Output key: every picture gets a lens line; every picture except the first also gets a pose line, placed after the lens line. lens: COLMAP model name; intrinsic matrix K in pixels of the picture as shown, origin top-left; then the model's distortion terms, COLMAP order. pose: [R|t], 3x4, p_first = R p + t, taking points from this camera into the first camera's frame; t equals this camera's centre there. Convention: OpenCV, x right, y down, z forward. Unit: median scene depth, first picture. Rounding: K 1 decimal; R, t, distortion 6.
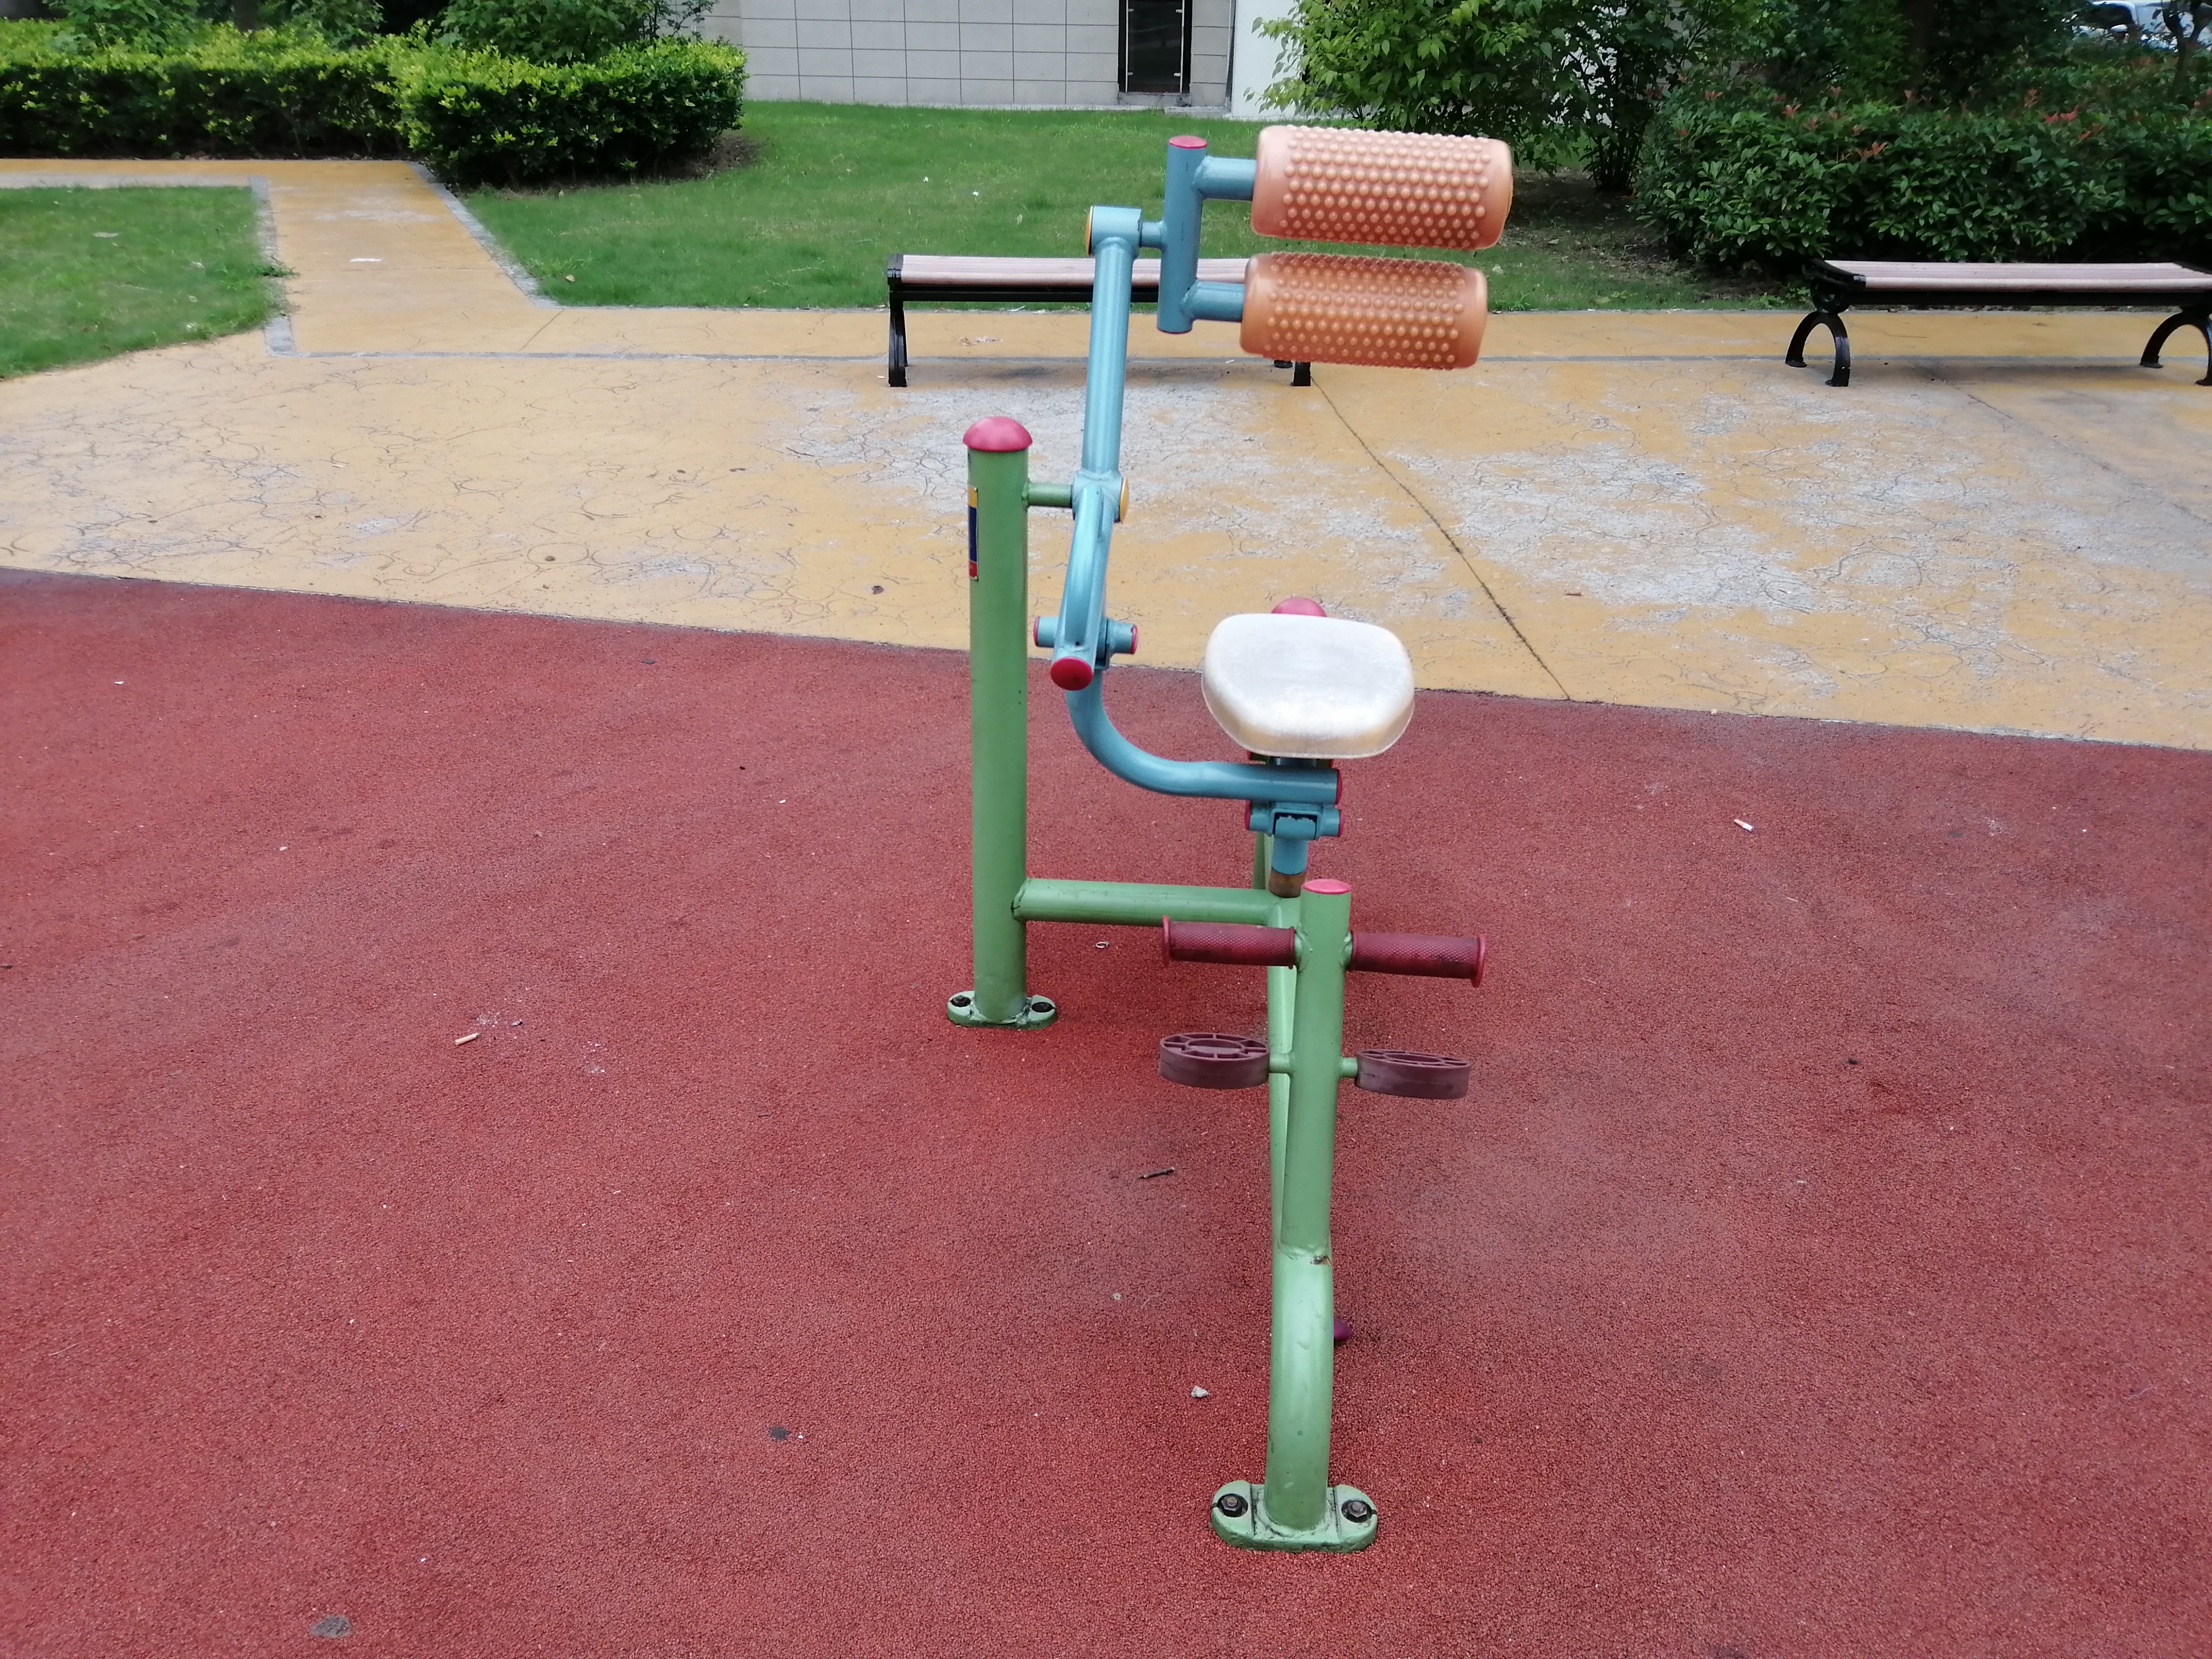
lens RADIAL K [[1767.8, 0, 1103.0], [0, 1767.8, 825.9], [0, 0, 1]] dist [0.029675, -0.036685]
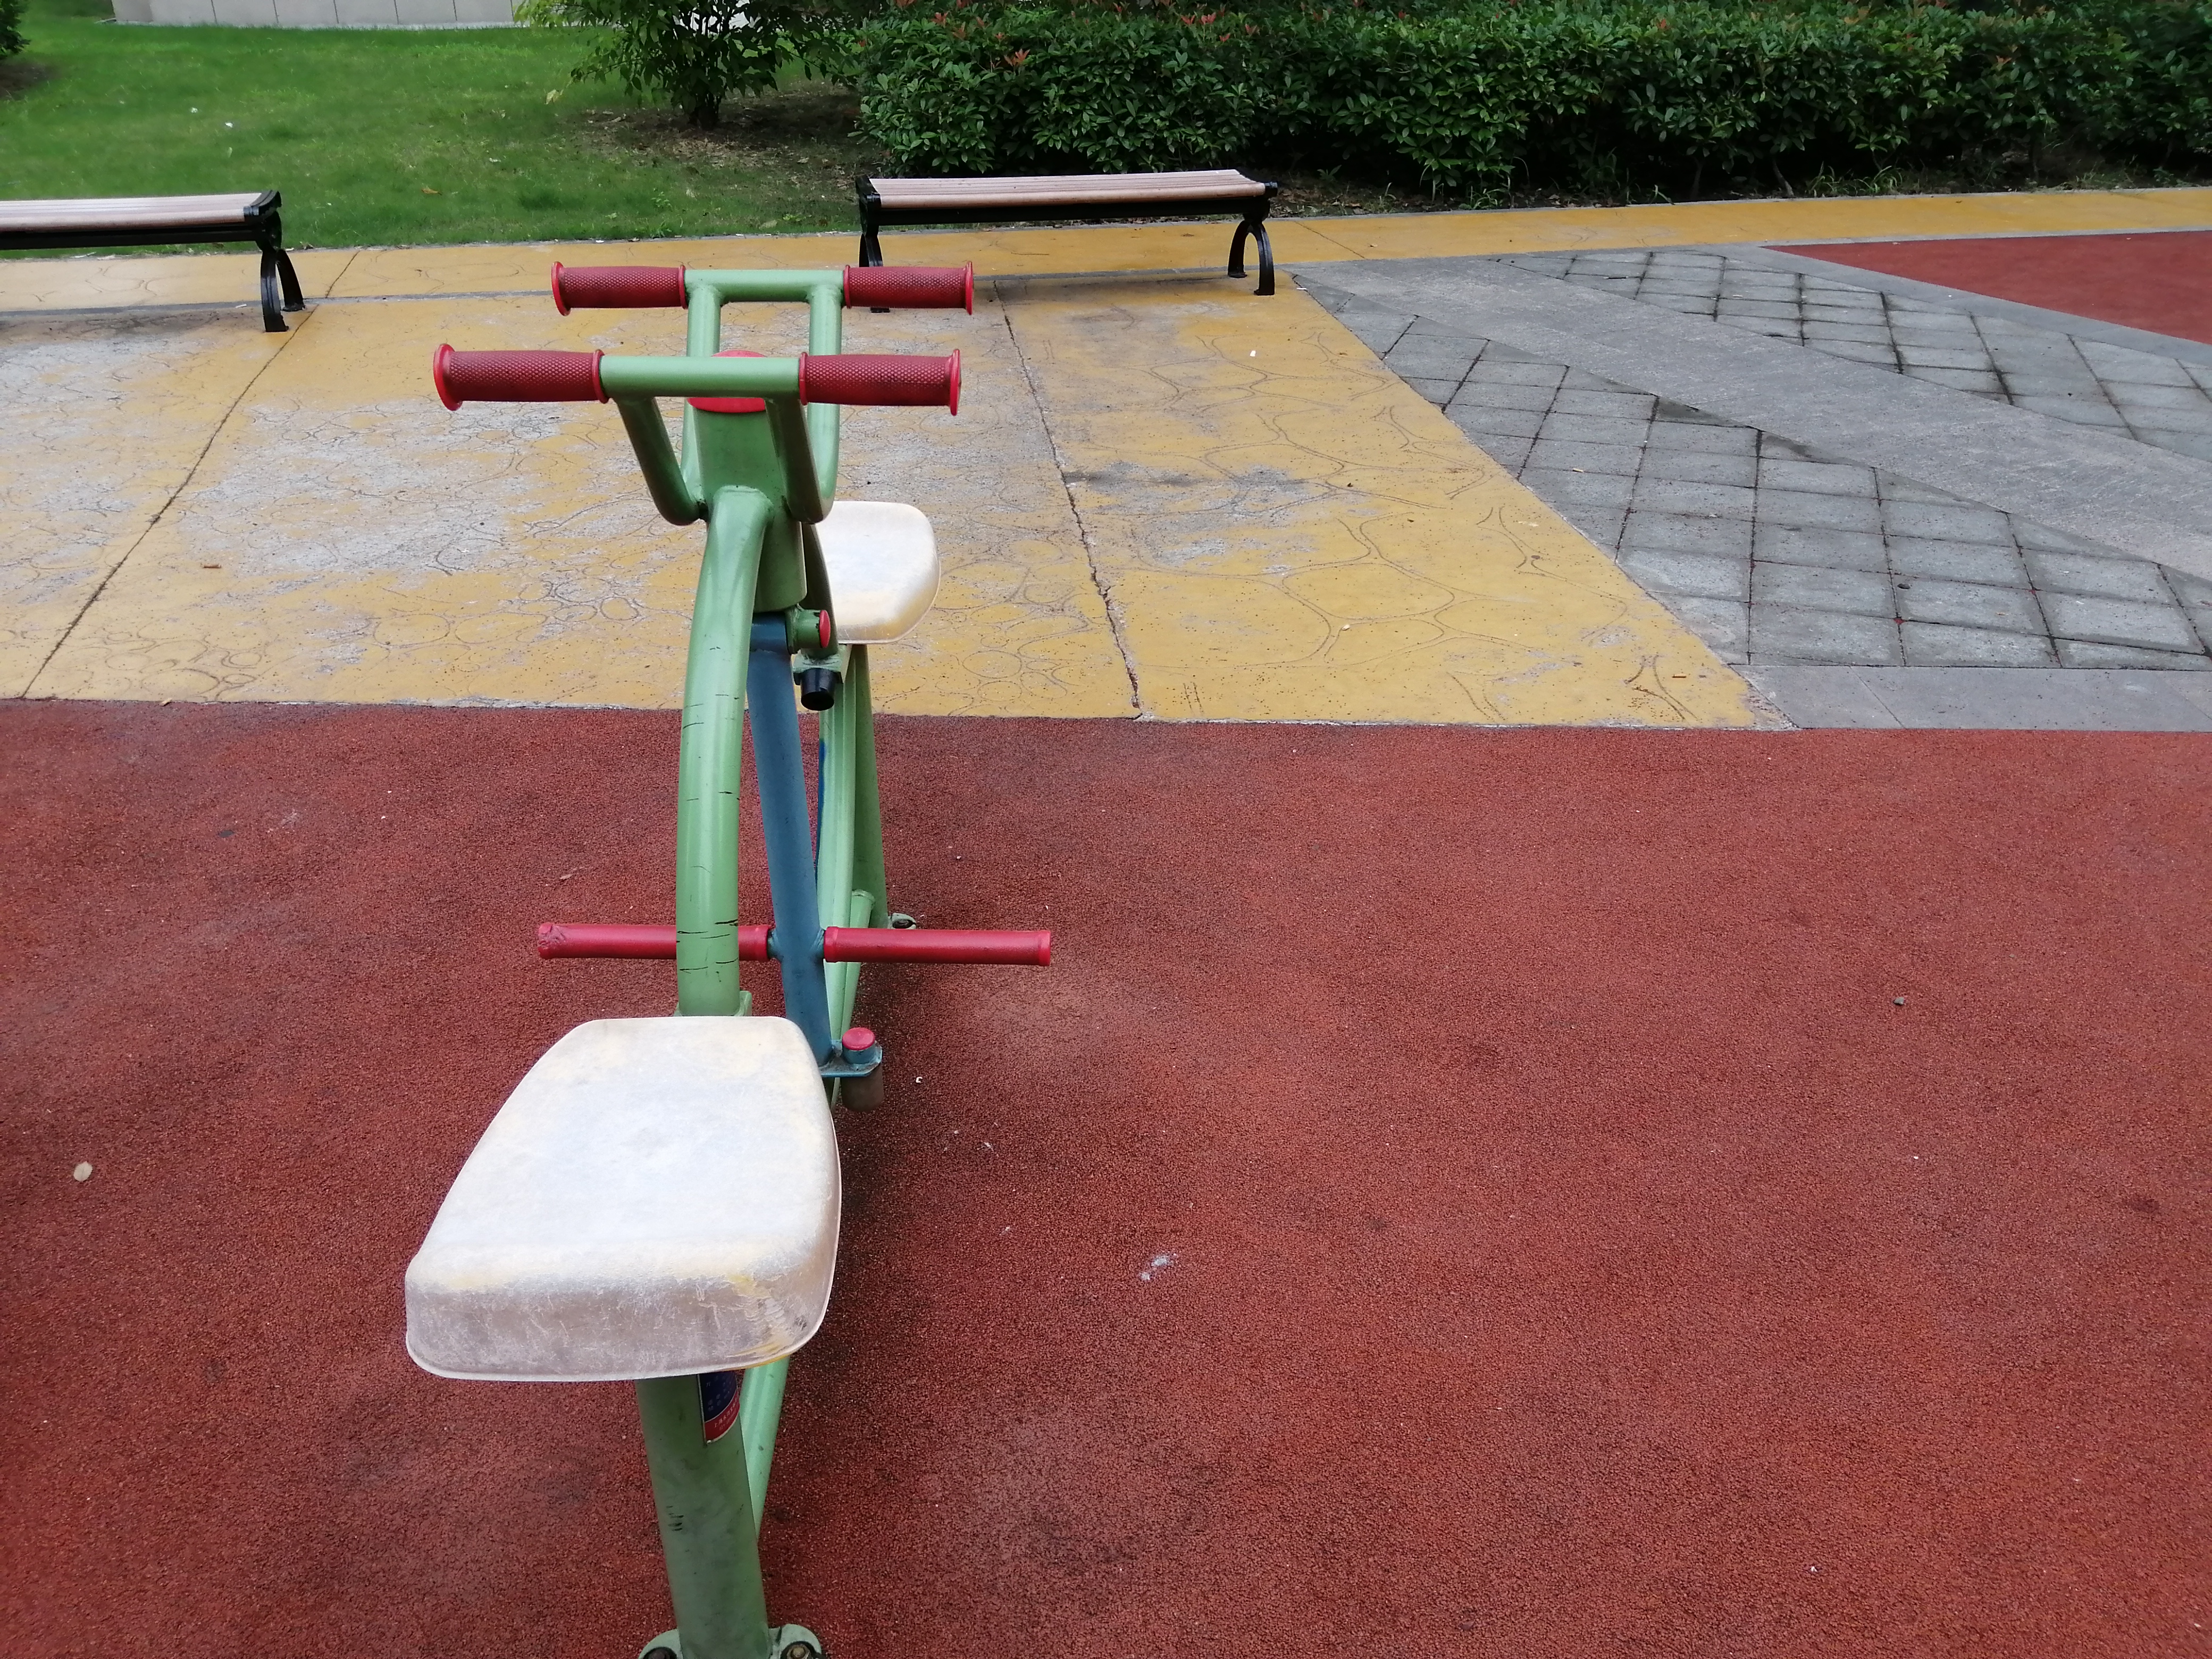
lens RADIAL K [[1767.8, 0, 1113.4], [0, 1767.8, 838.4], [0, 0, 1]] dist [0.029675, -0.036685]
pose [[0.989088, -0.080010, 0.123704, 0.319780], [0.073976, 0.995870, 0.052632, -0.002882], [-0.127404, -0.042907, 0.990922, 0.014142]]
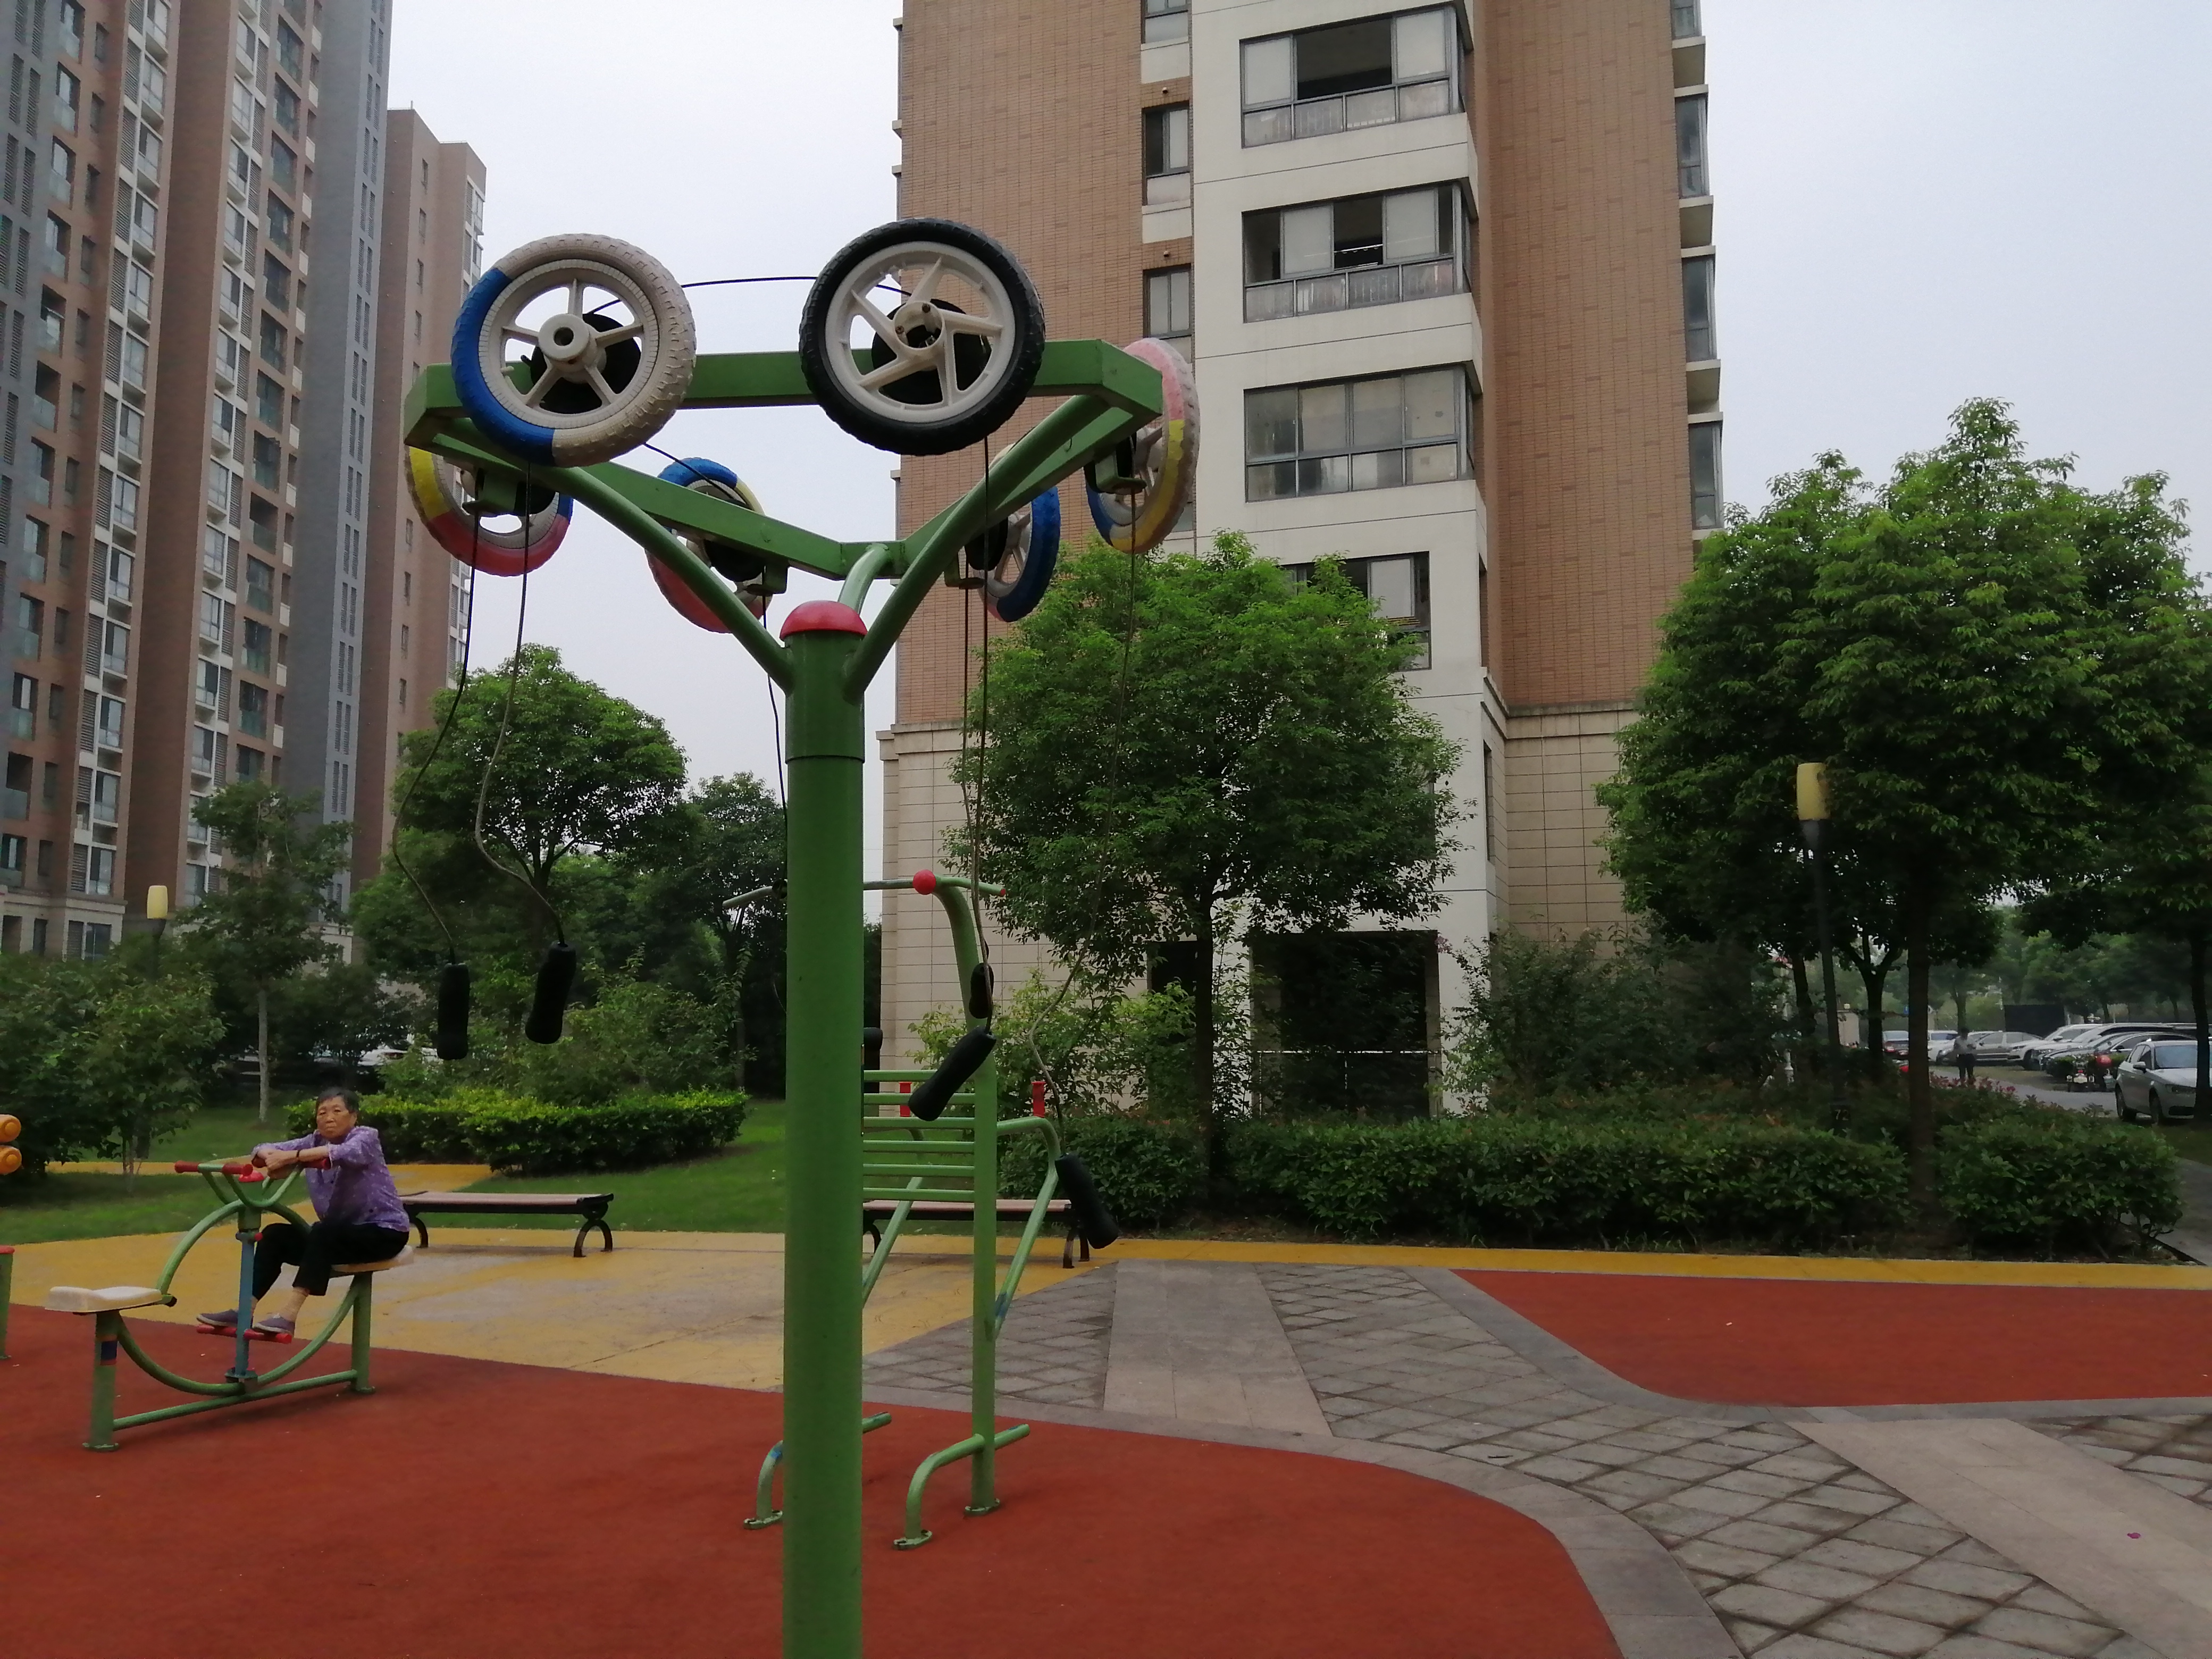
lens RADIAL K [[1767.8, 0, 1116.2], [0, 1767.8, 811.4], [0, 0, 1]] dist [0.029675, -0.036685]
pose [[0.946100, -0.063589, -0.317570, 0.989269], [-0.120111, 0.841724, -0.526378, 0.209195], [0.300778, 0.536150, 0.788718, -0.420975]]
